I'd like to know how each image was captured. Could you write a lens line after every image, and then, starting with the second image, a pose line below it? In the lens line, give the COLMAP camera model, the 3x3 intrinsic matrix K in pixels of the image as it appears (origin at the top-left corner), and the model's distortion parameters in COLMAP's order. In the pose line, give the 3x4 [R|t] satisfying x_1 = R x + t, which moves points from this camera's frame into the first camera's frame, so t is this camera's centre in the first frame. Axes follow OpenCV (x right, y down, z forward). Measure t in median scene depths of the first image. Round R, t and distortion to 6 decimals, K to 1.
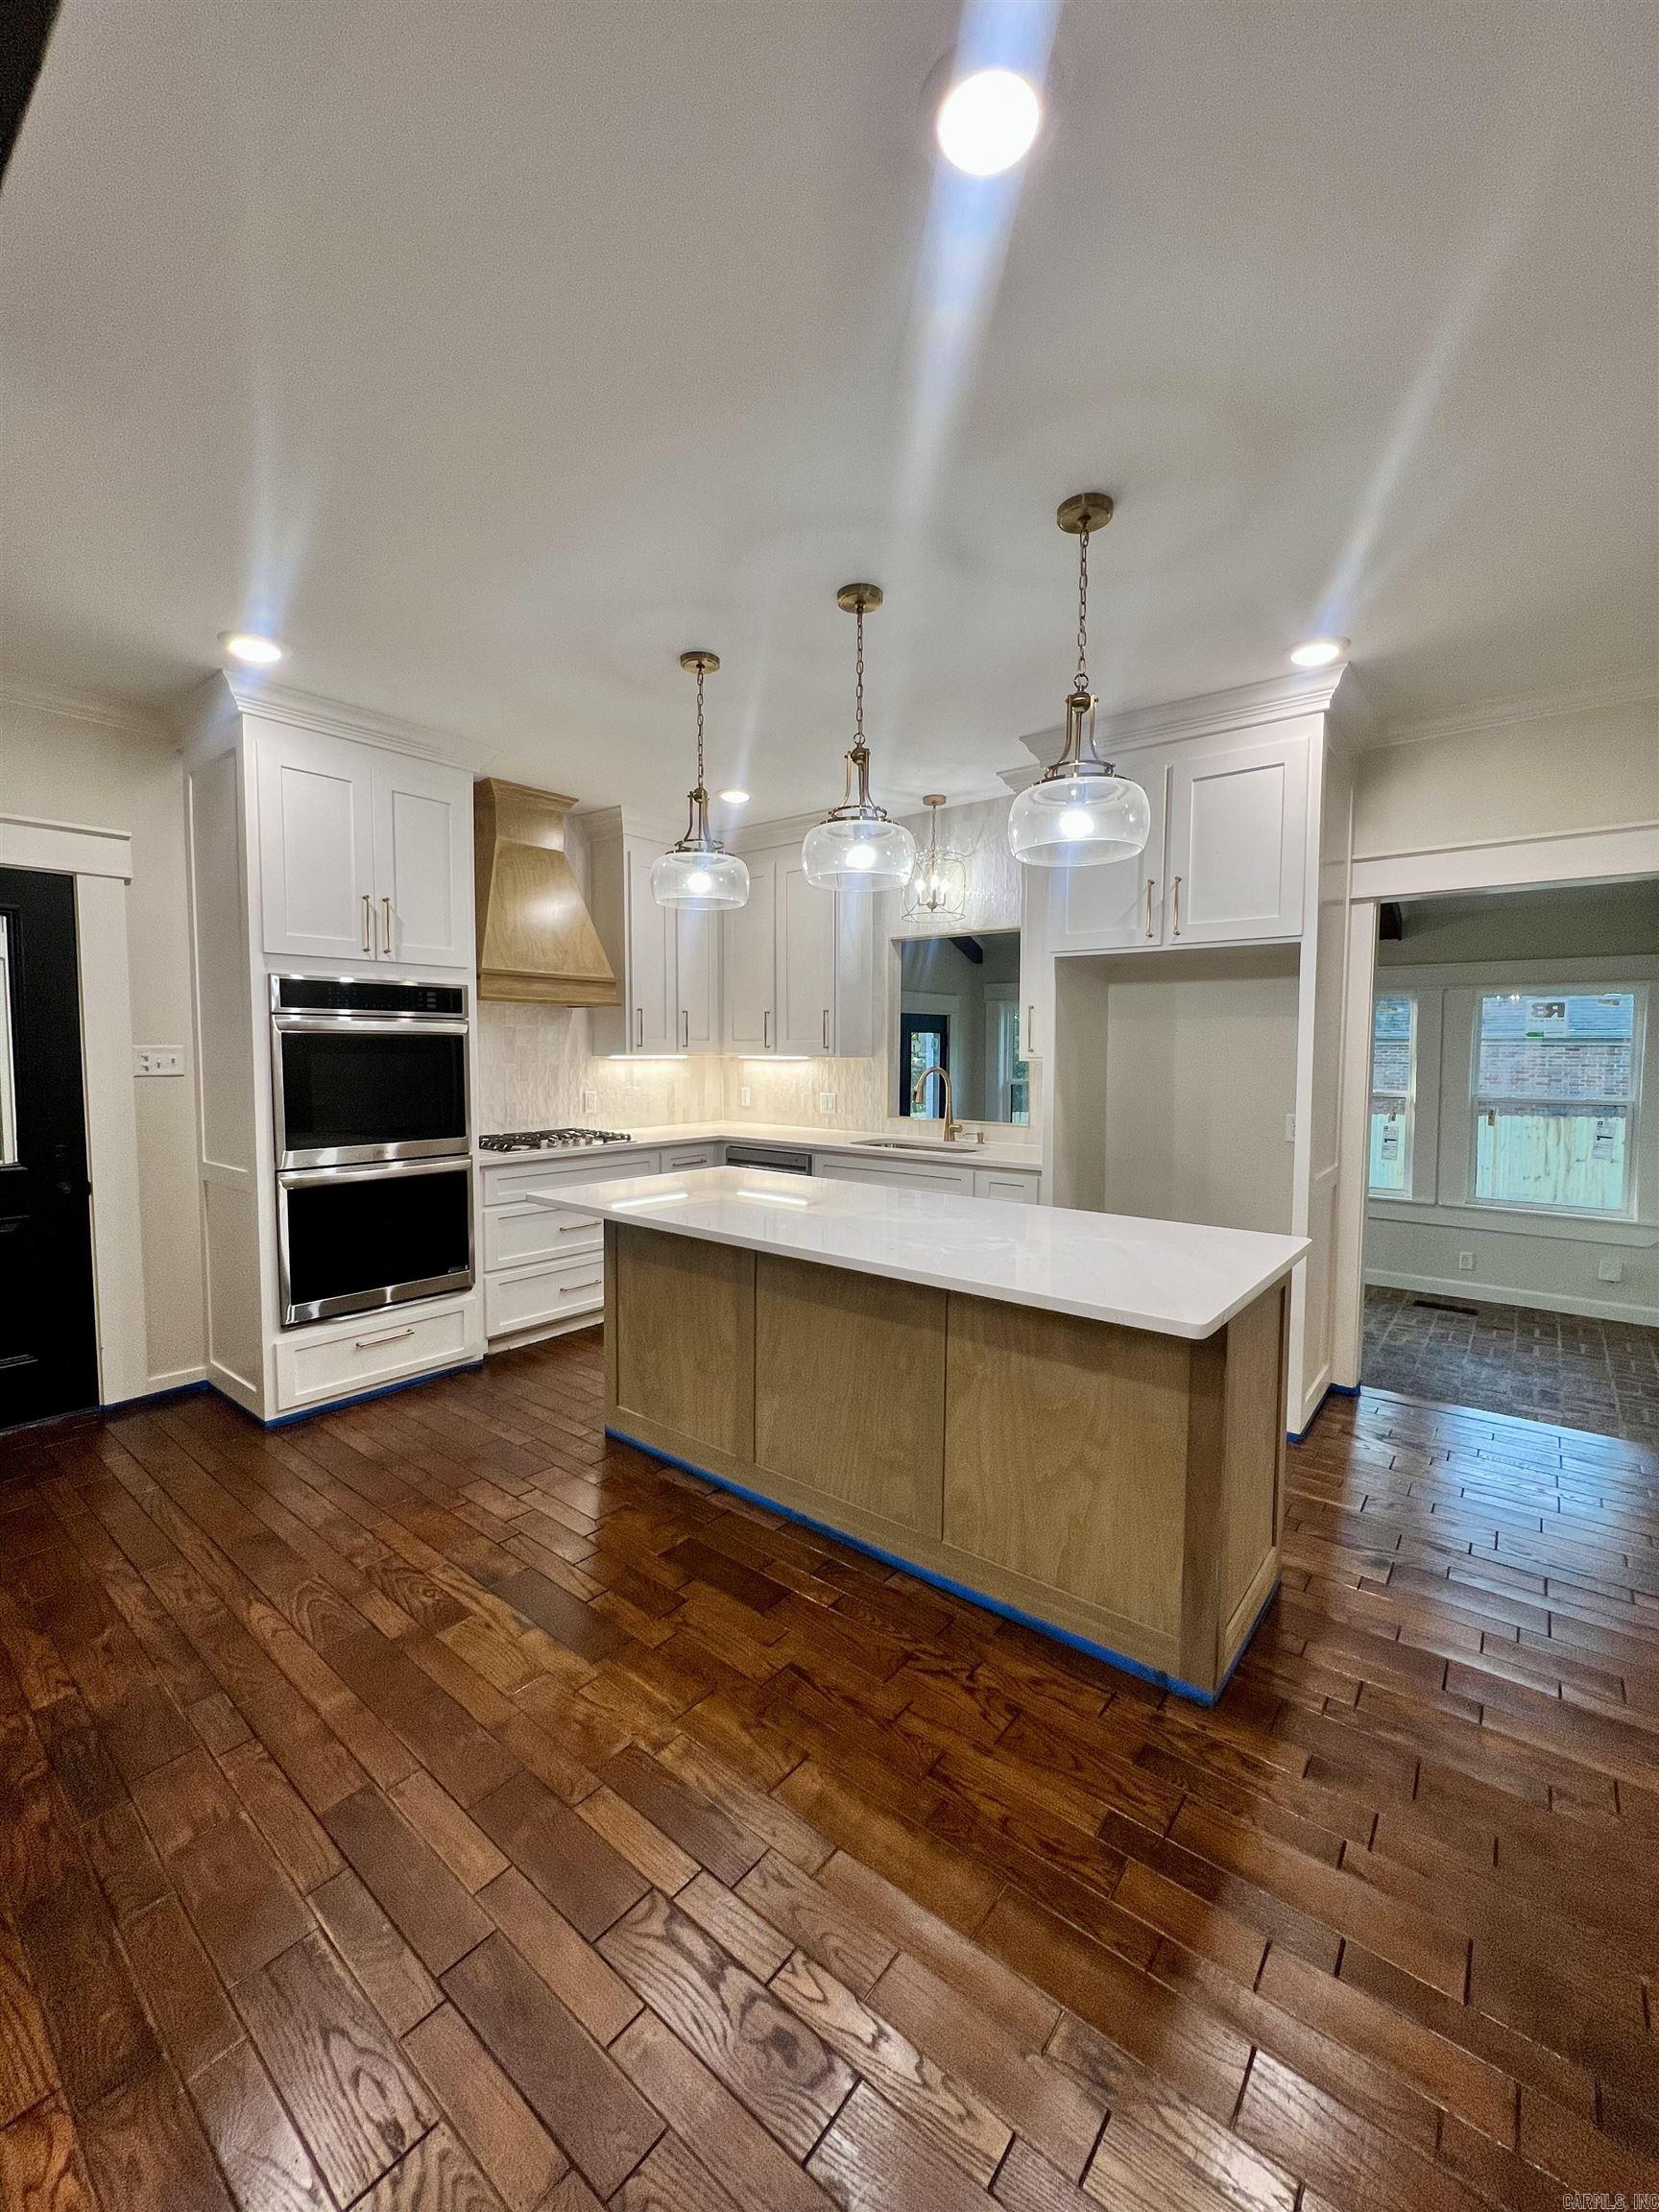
lens RADIAL K [[885.1, 0, 822.2], [0, 885.1, 1097.2], [0, 0, 1]] dist [0.001507, -0.000171]
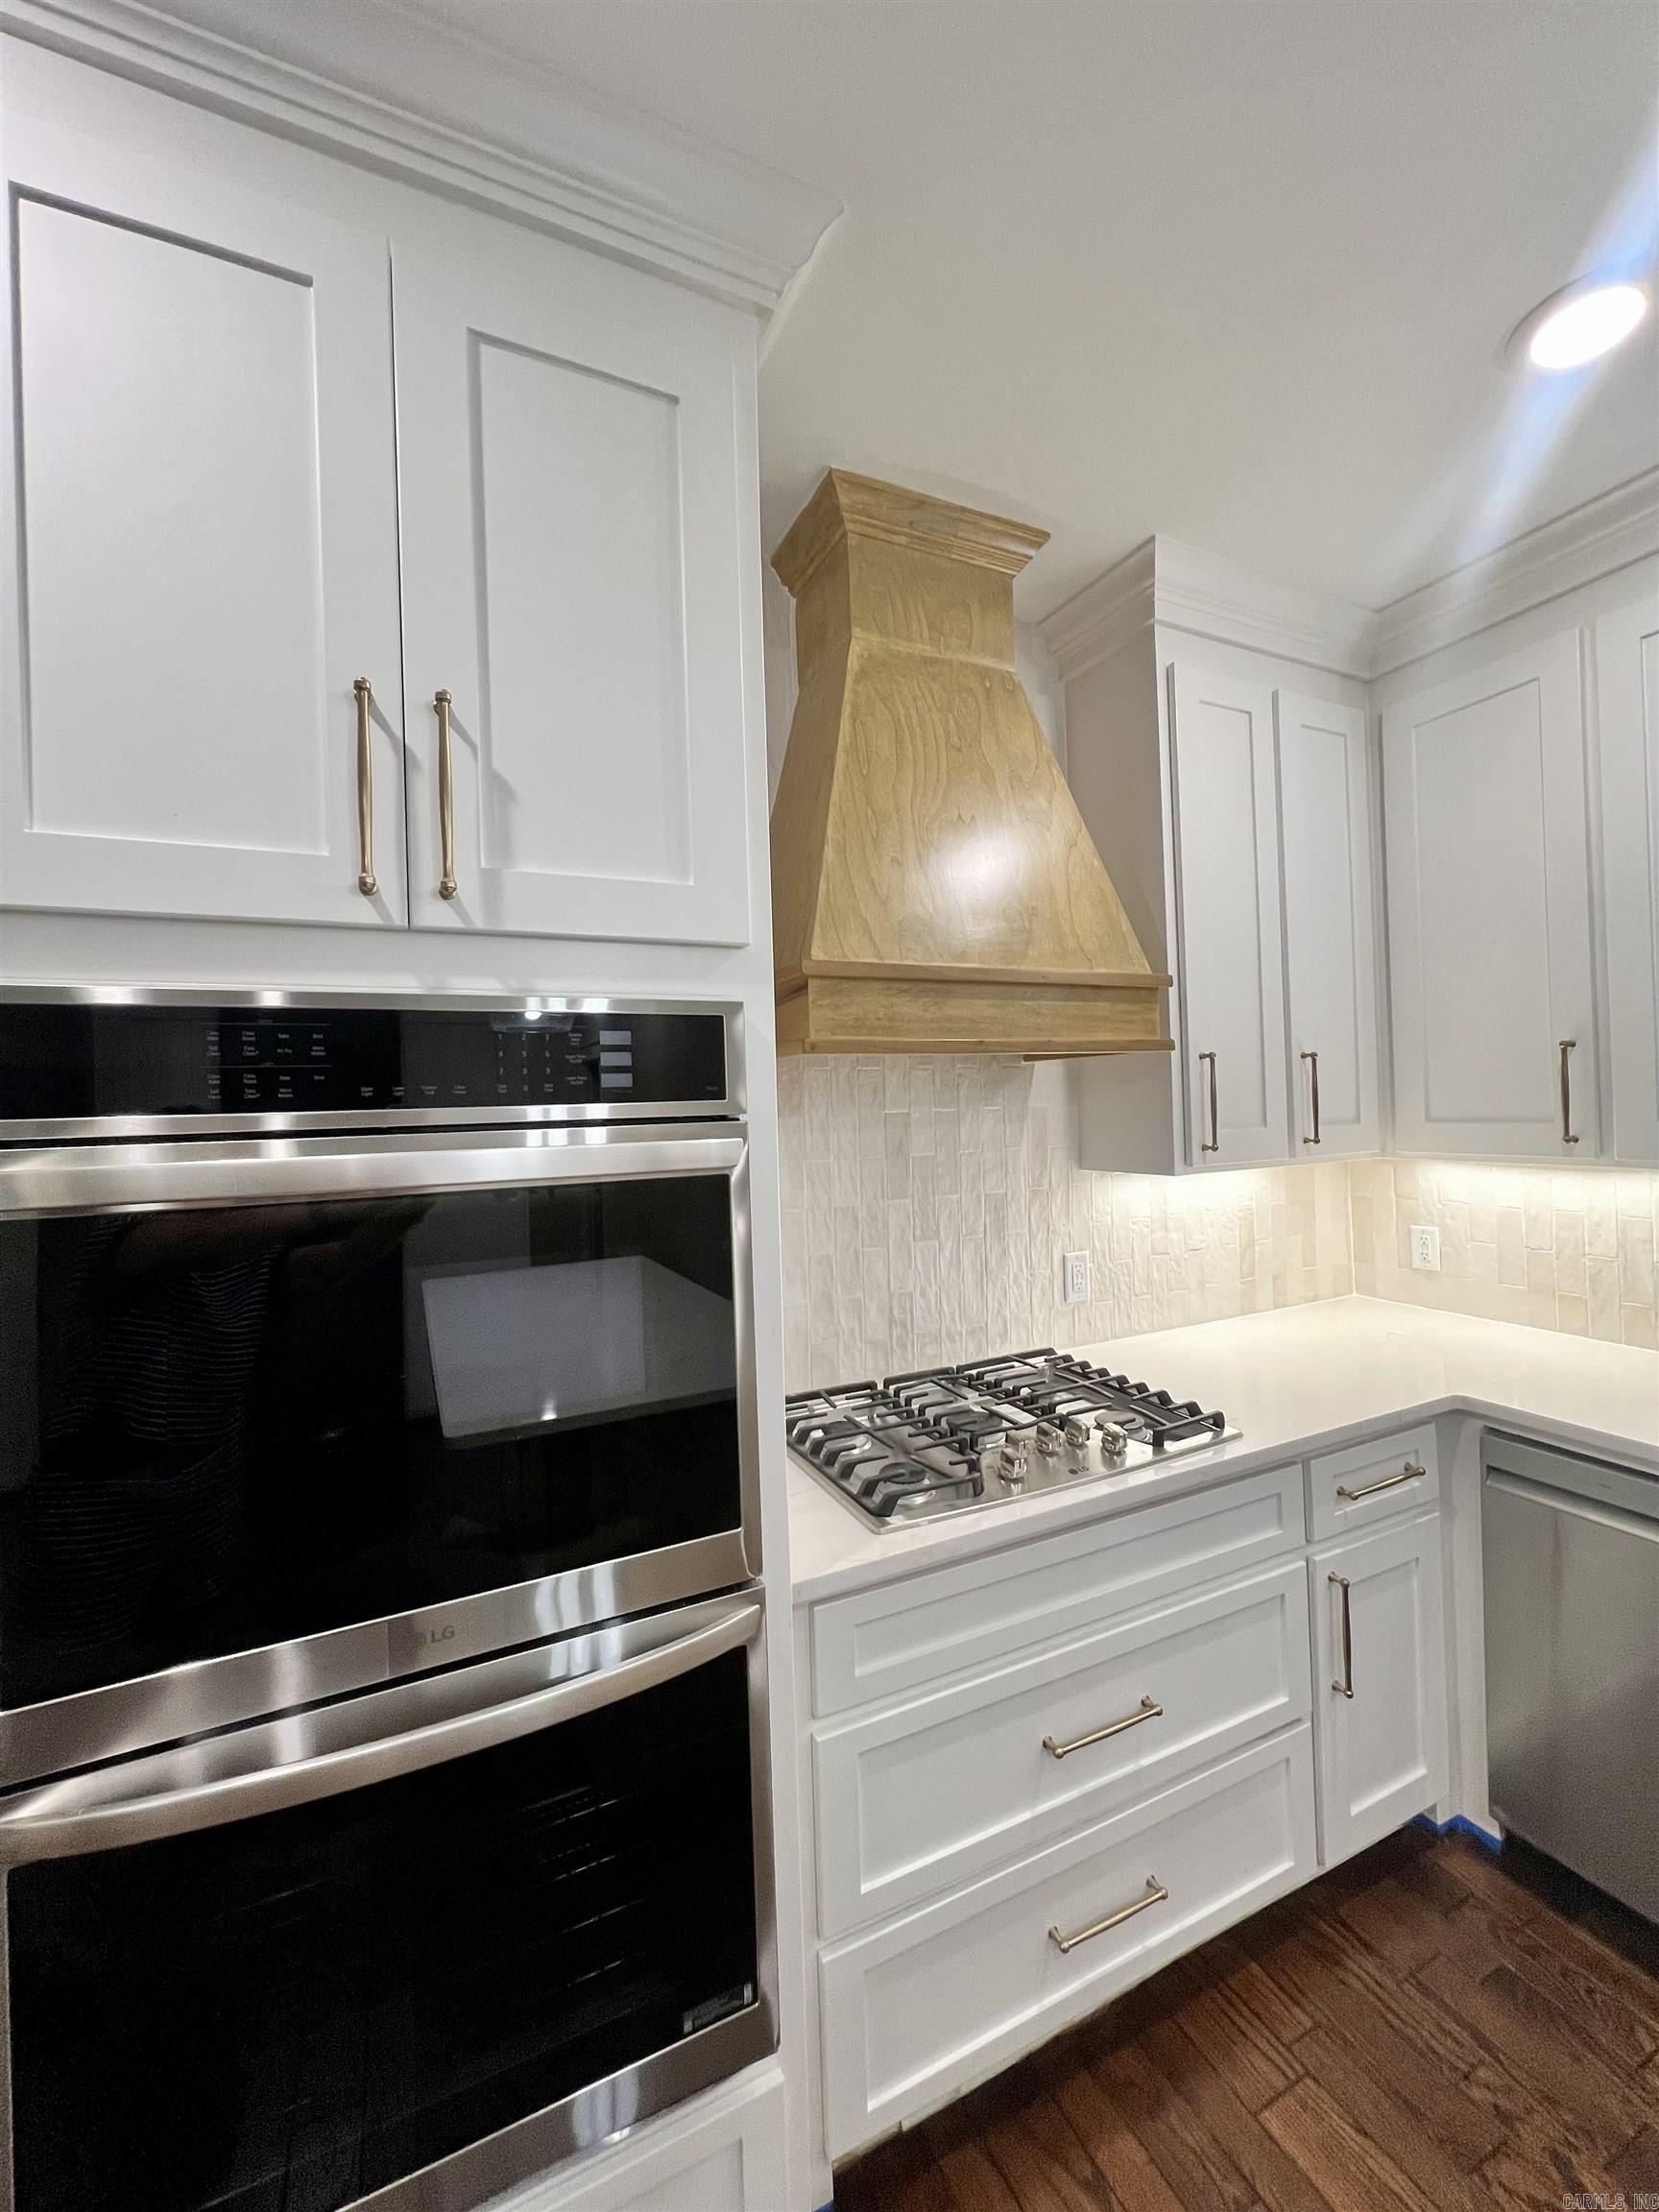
lens RADIAL K [[885.1, 0, 834.0], [0, 885.1, 1099.0], [0, 0, 1]] dist [0.001507, -0.000171]
pose [[0.907835, -0.033327, -0.418000, -0.224167], [0.010558, 0.998337, -0.056667, -0.069164], [0.419194, 0.047031, 0.906678, 0.667109]]
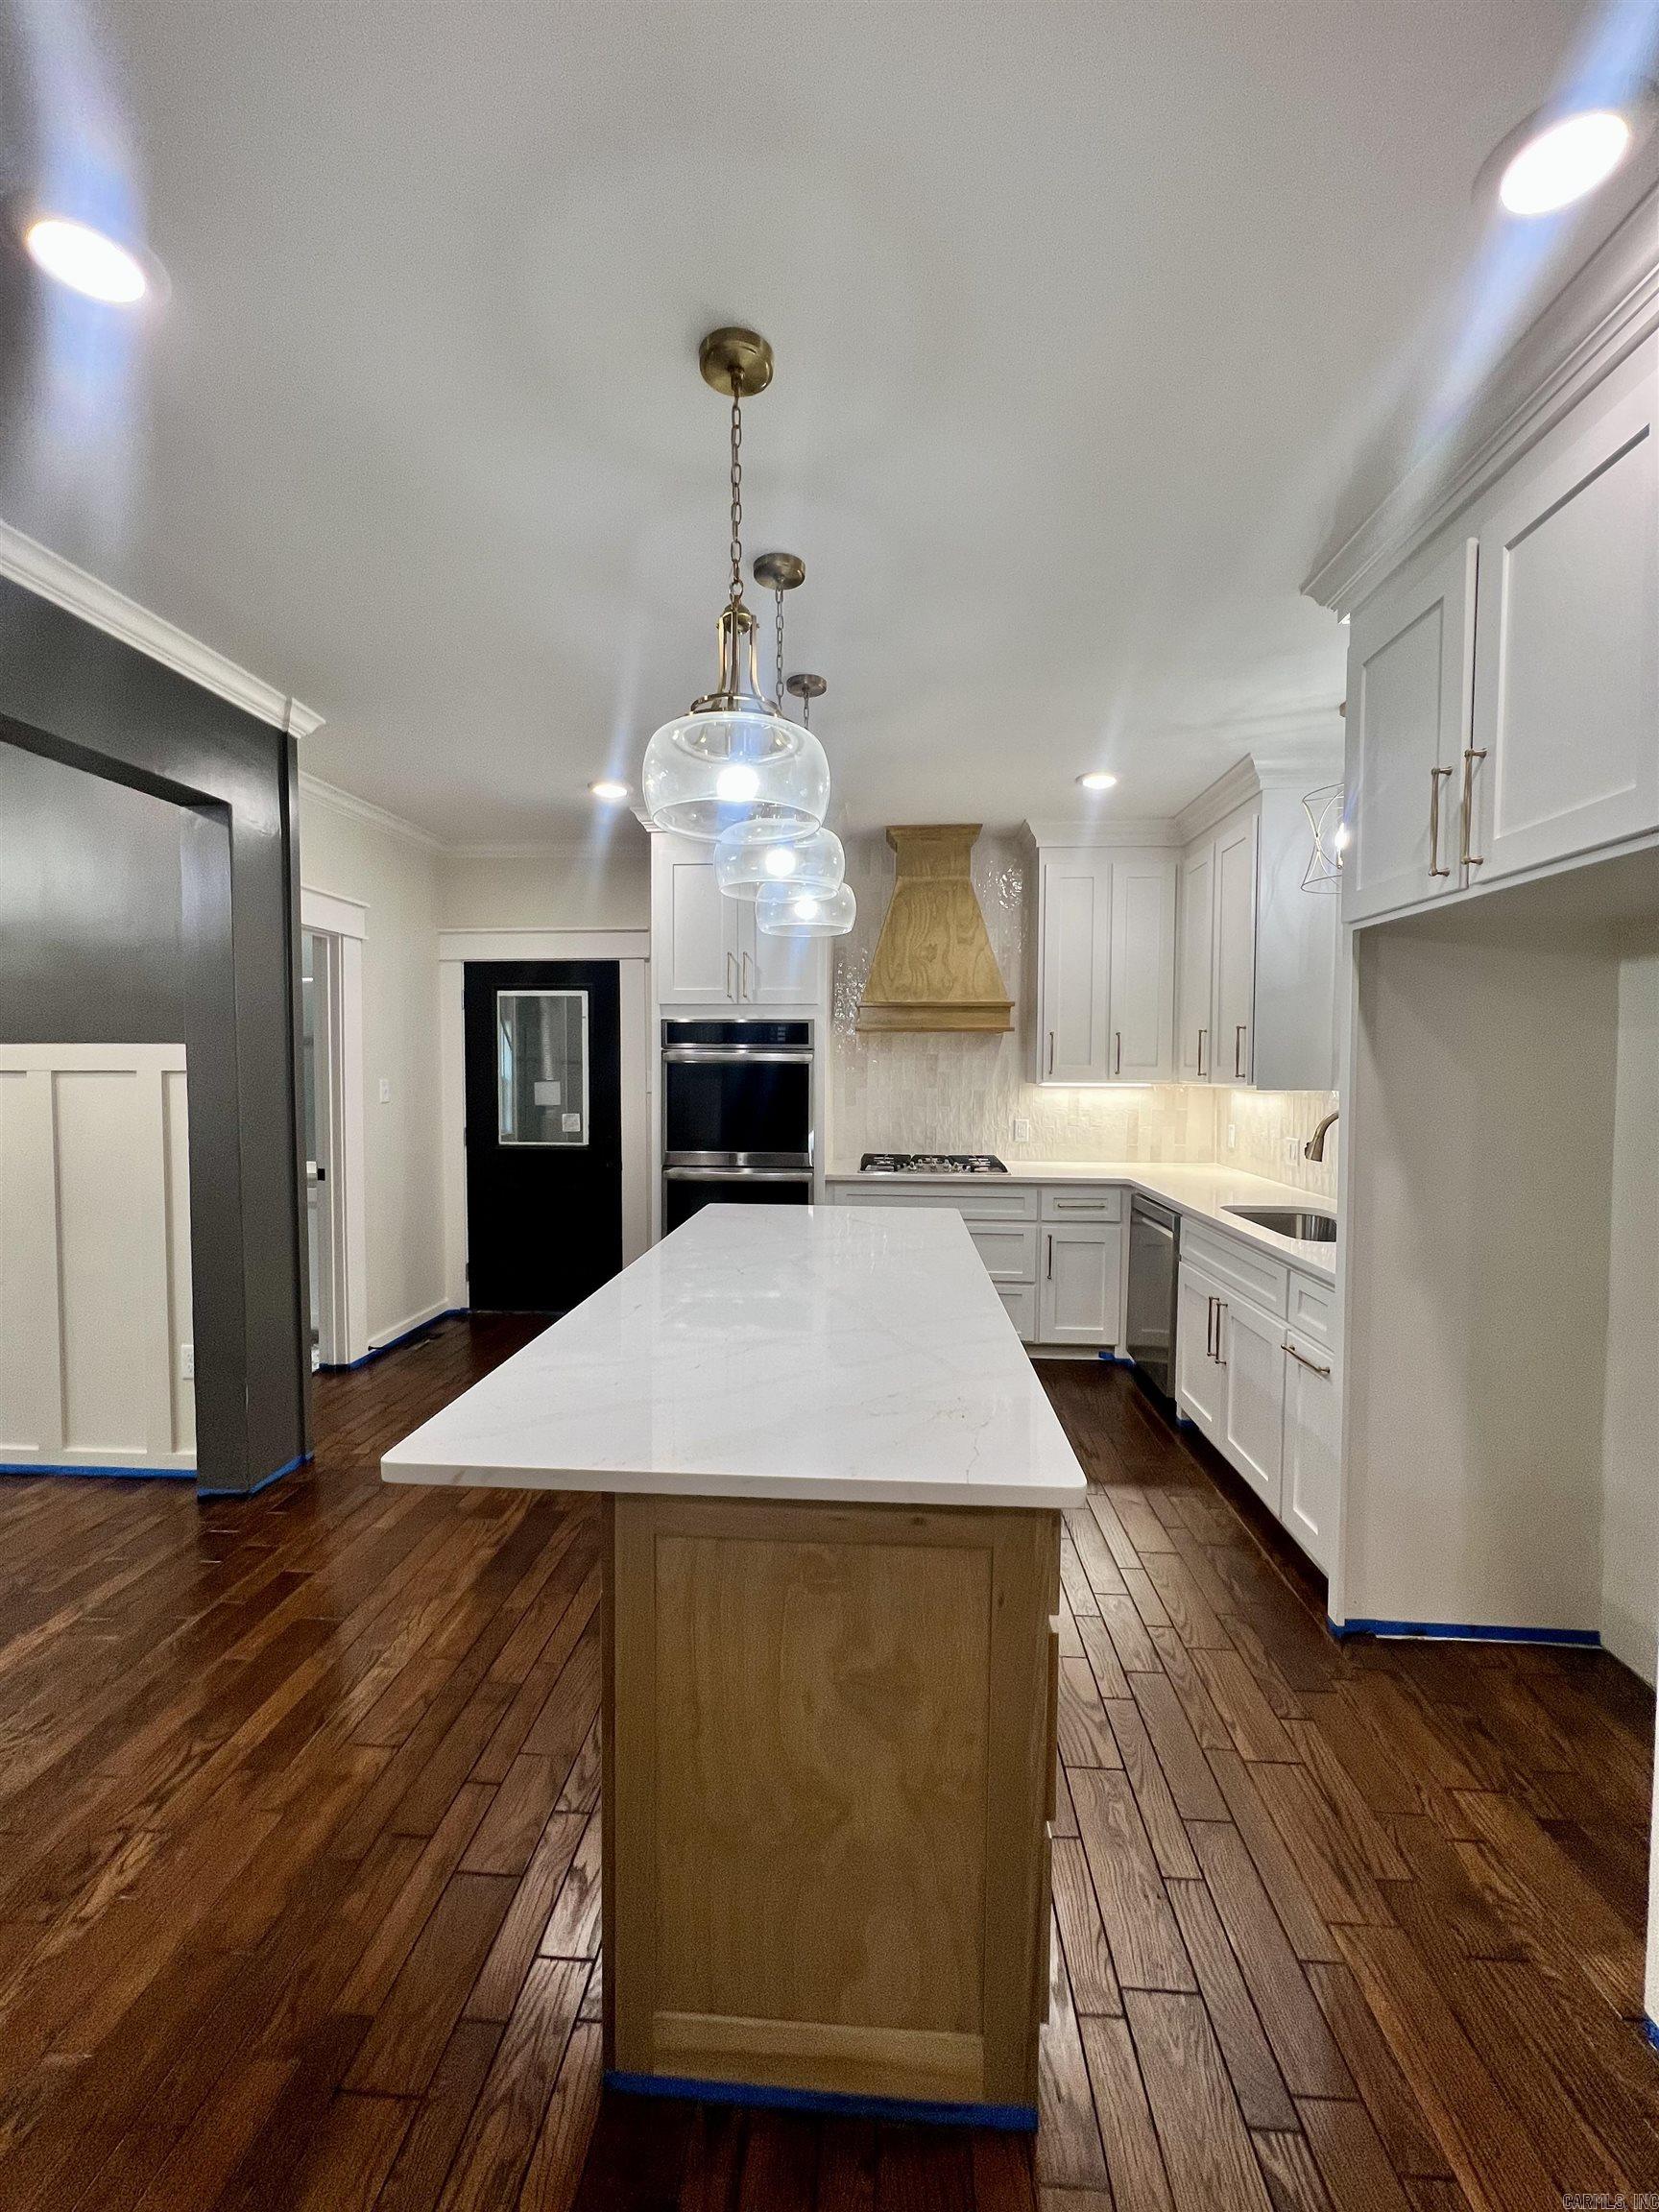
lens RADIAL K [[885.1, 0, 830.8], [0, 885.1, 1090.3], [0, 0, 1]] dist [0.001507, -0.000171]
pose [[0.589192, 0.025109, -0.807603, 0.471363], [-0.049542, 0.998759, -0.005091, -0.027541], [0.806473, 0.043010, 0.589705, 0.315192]]
